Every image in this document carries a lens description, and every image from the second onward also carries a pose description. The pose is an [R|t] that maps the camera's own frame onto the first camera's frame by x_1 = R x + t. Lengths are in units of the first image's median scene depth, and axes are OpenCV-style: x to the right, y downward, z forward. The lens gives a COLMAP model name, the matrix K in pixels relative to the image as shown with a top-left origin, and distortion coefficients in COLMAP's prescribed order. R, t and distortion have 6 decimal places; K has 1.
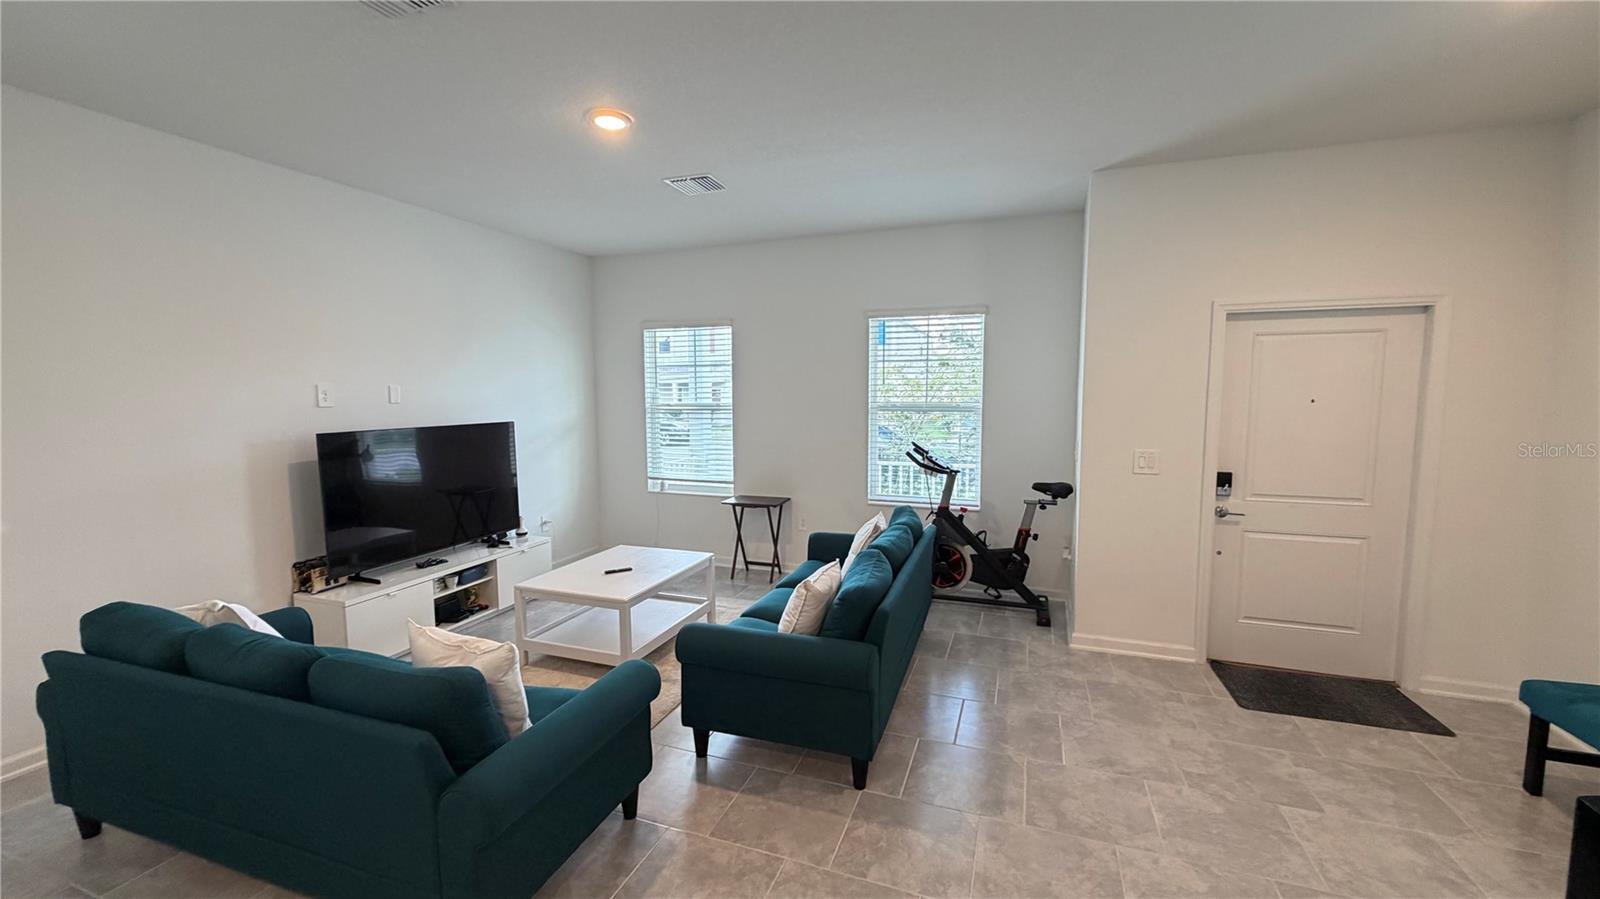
lens RADIAL K [[636.8, 0, 793.7], [0, 636.8, 448.5], [0, 0, 1]] dist [-0.000451, 0.000015]
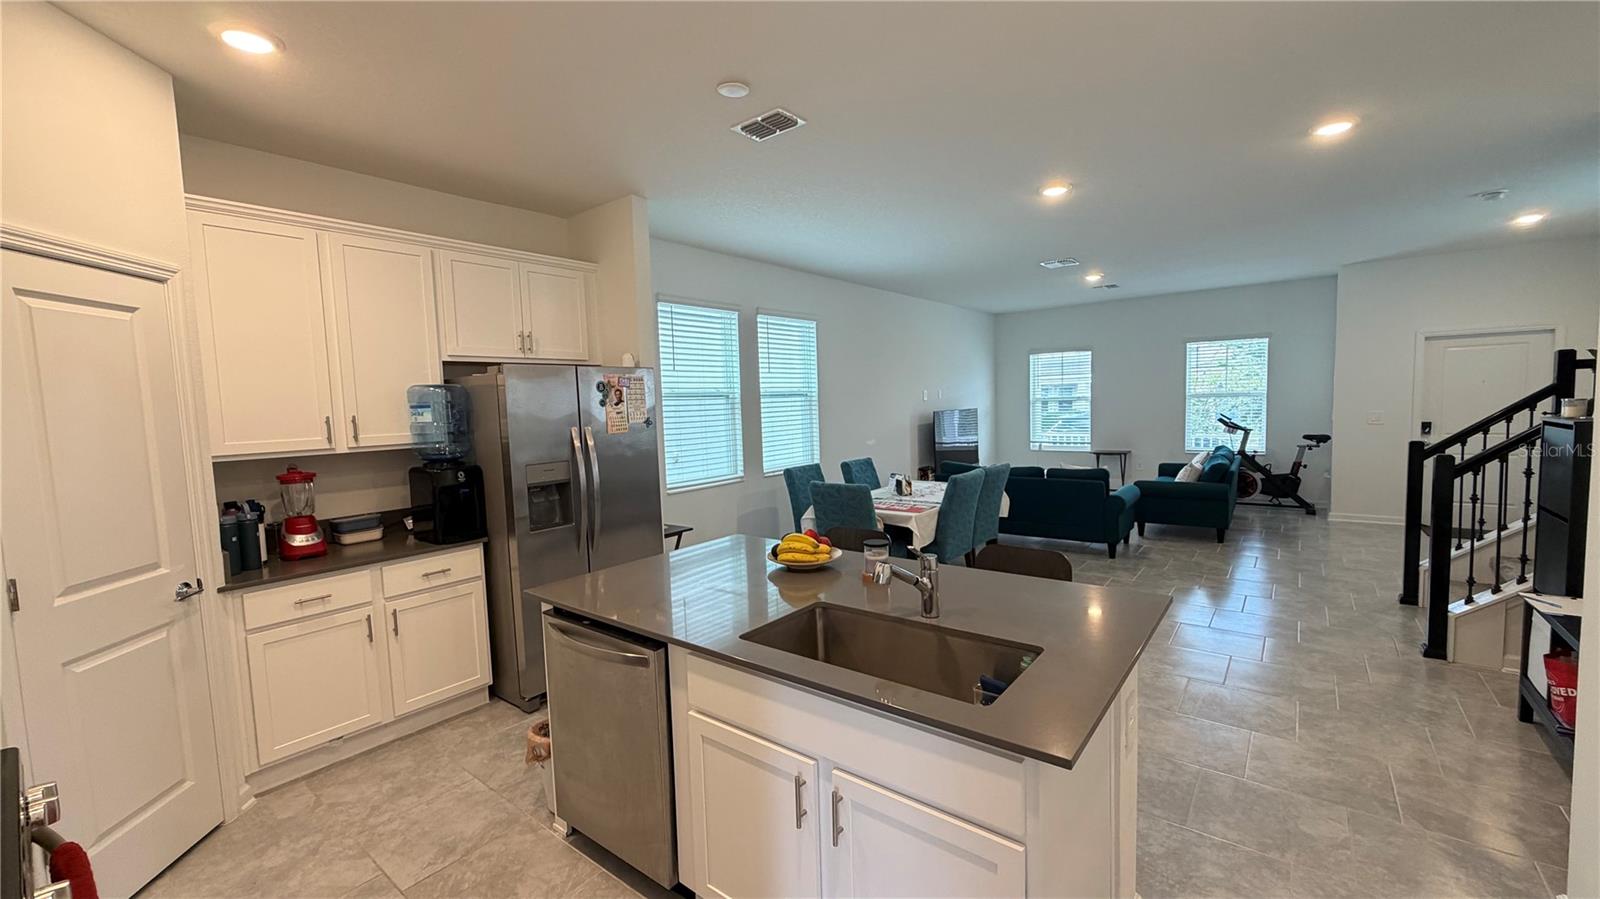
lens RADIAL K [[636.8, 0, 794.1], [0, 636.8, 448.4], [0, 0, 1]] dist [-0.000451, 0.000015]
pose [[0.950251, -0.004143, -0.311457, -0.466750], [0.001926, 0.999971, -0.007425, 0.117234], [0.311478, 0.006456, 0.950231, -1.253842]]
